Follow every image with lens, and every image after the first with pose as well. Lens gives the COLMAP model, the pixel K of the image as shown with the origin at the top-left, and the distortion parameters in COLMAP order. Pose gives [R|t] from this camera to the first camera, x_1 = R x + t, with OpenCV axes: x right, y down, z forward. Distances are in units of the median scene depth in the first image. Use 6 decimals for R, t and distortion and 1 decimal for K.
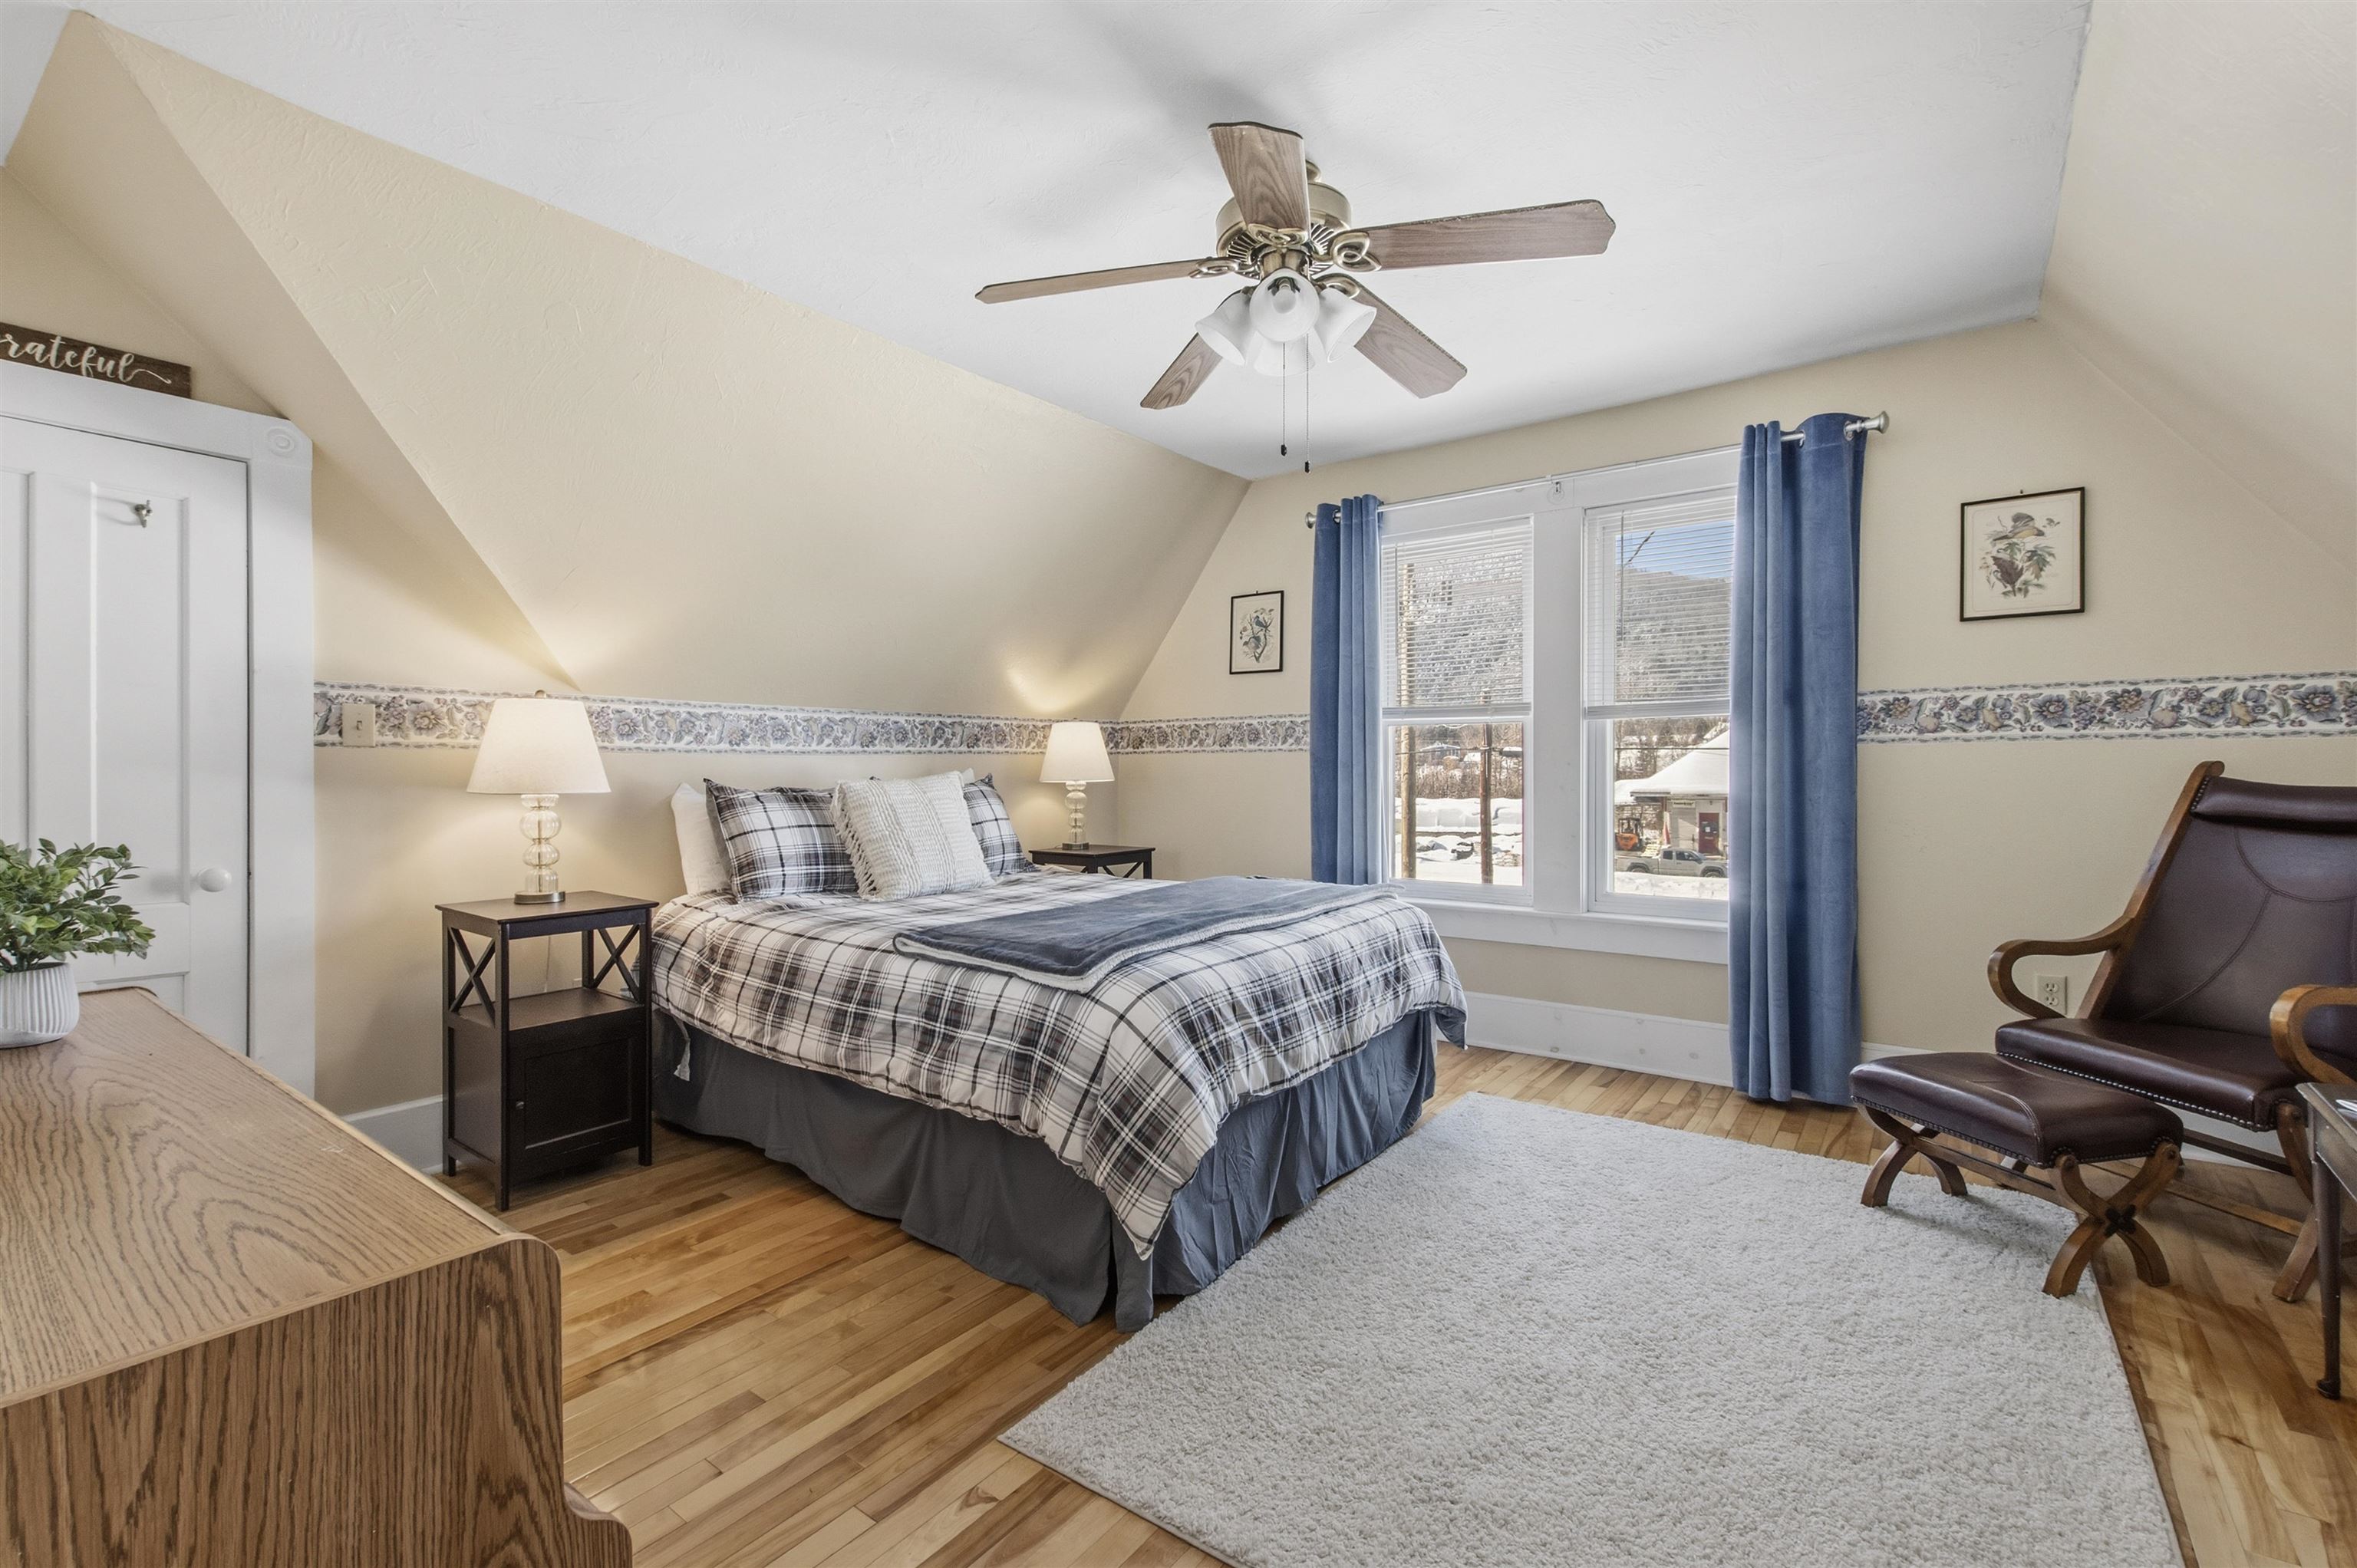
lens RADIAL K [[1024.1, 0, 1185.1], [0, 1024.1, 791.8], [0, 0, 1]] dist [0.003993, -0.000182]
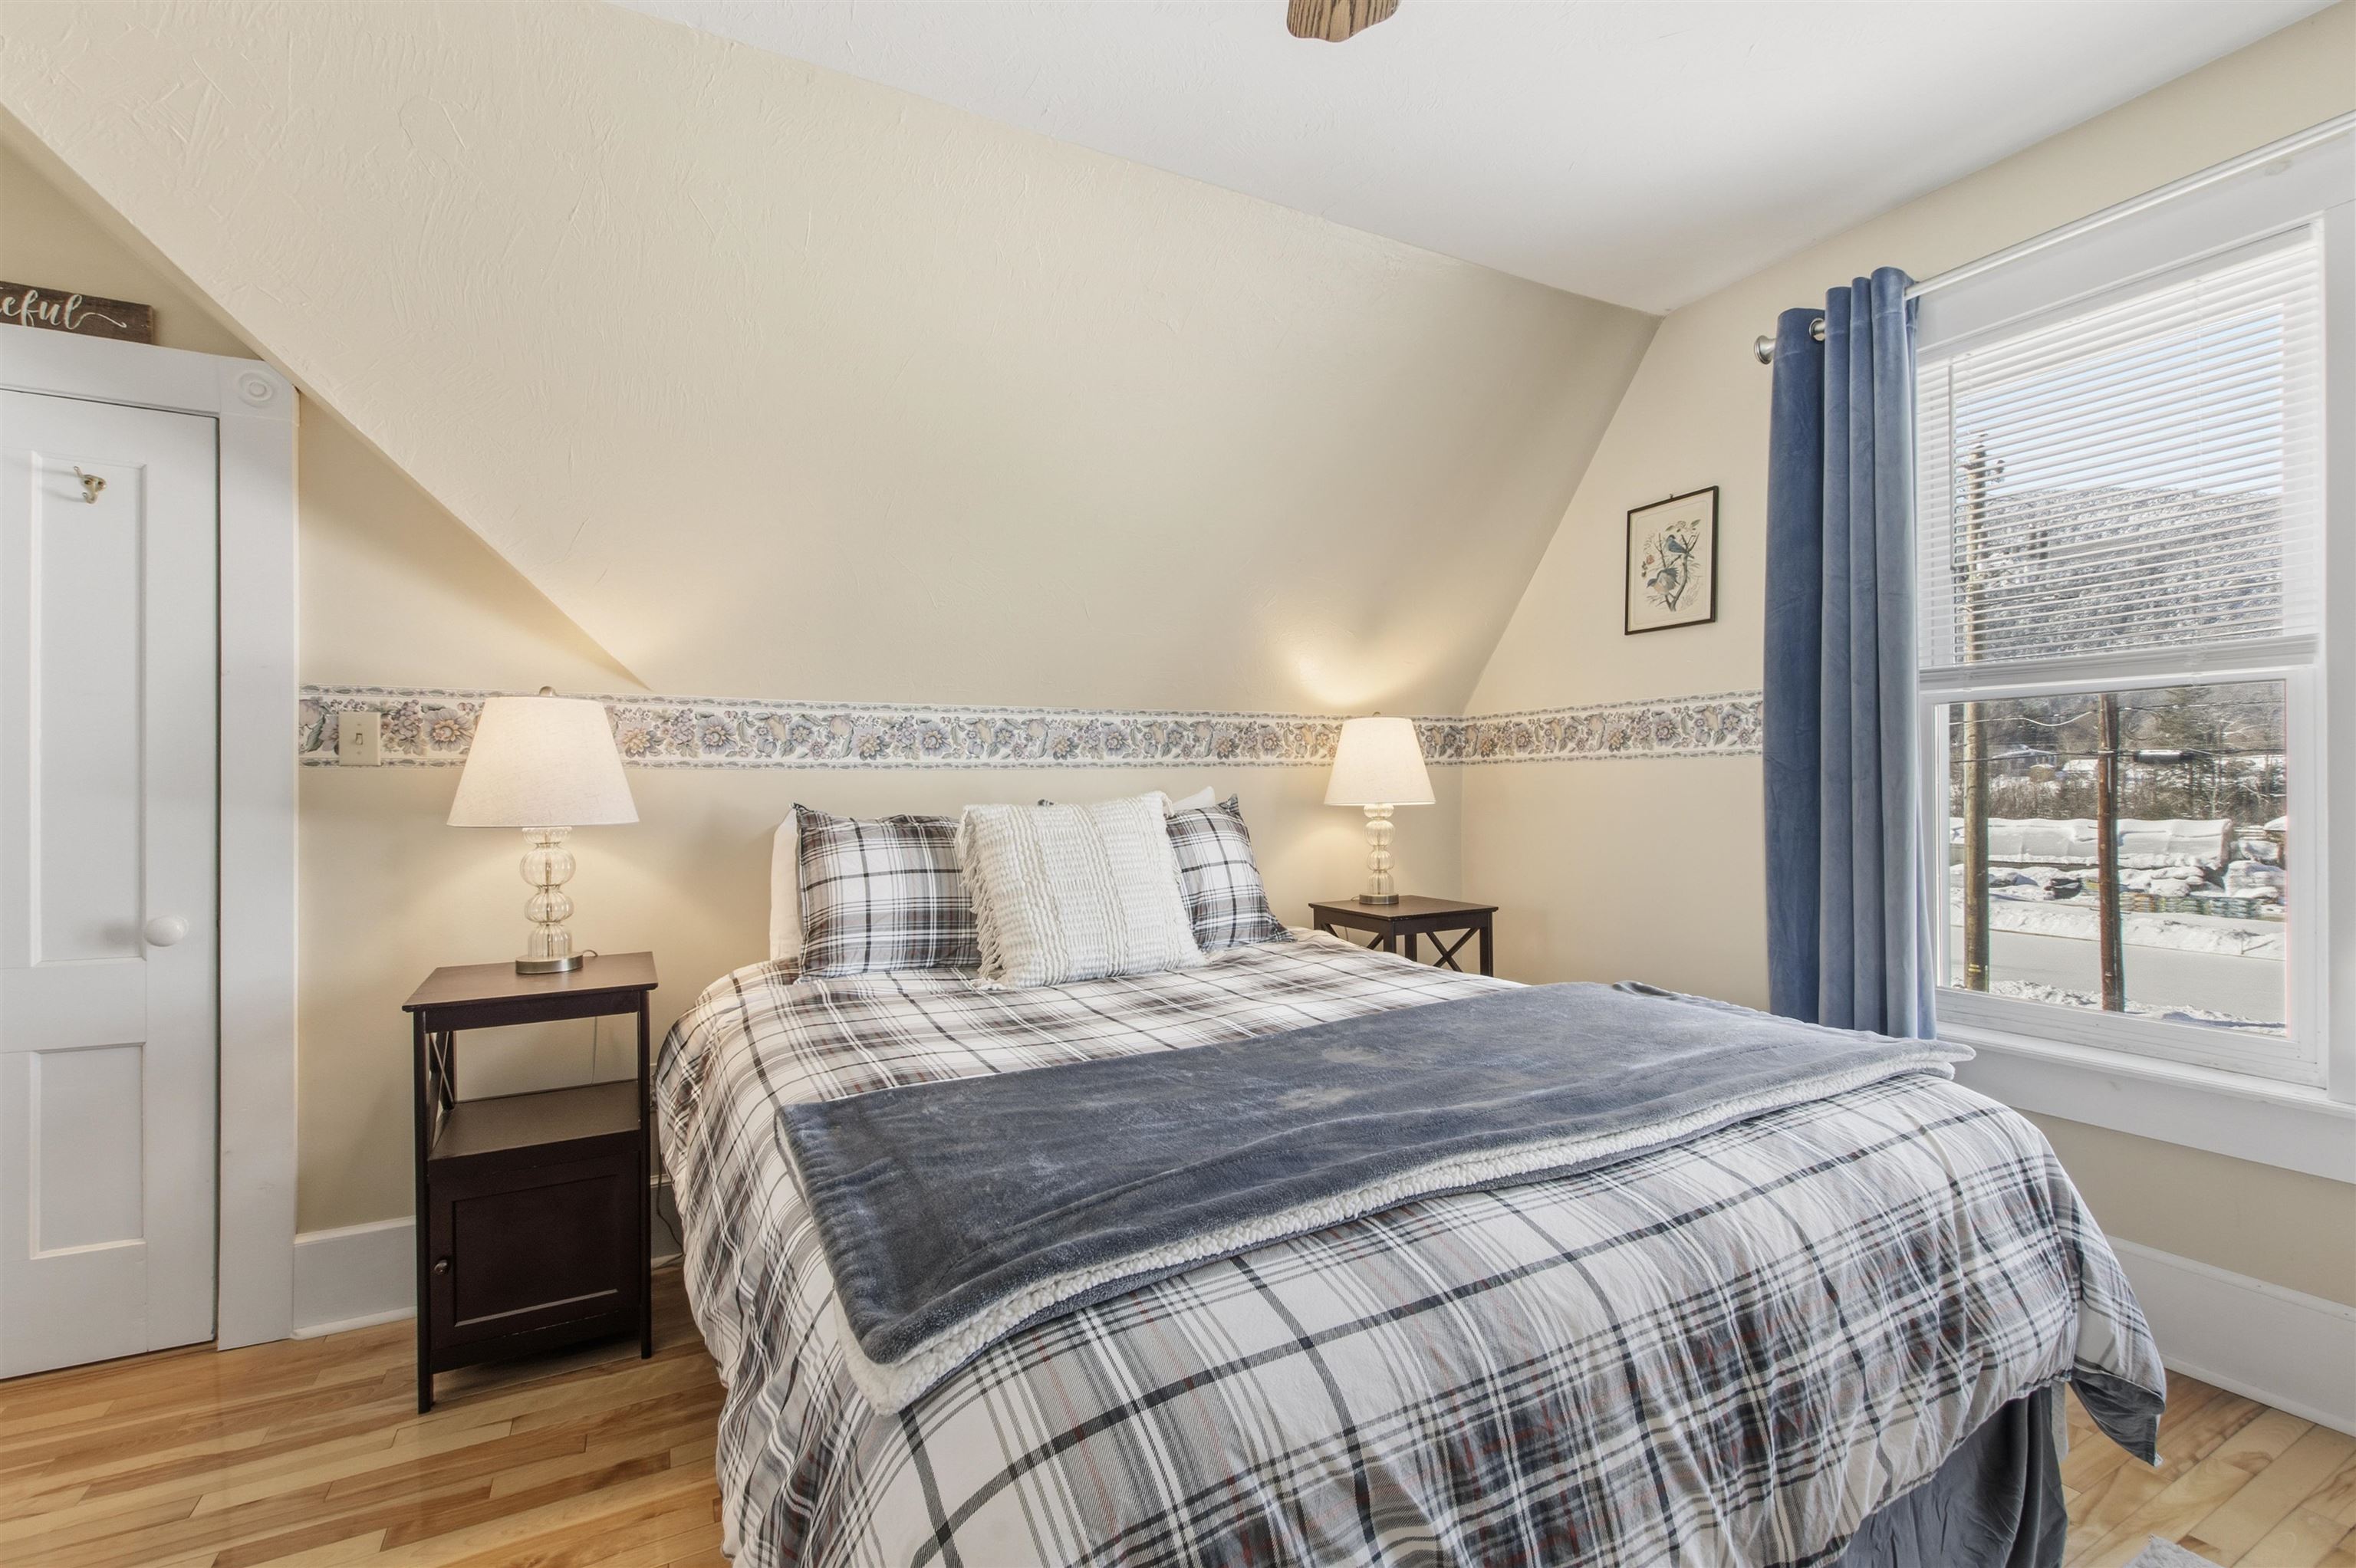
lens RADIAL K [[1023.6, 0, 1184.6], [0, 1023.6, 791.8], [0, 0, 1]] dist [0.003993, -0.000182]
pose [[0.903877, -0.001724, -0.427788, 0.095236], [-0.004280, 0.999905, -0.013071, -0.012682], [0.427770, 0.013646, 0.903785, 0.446580]]
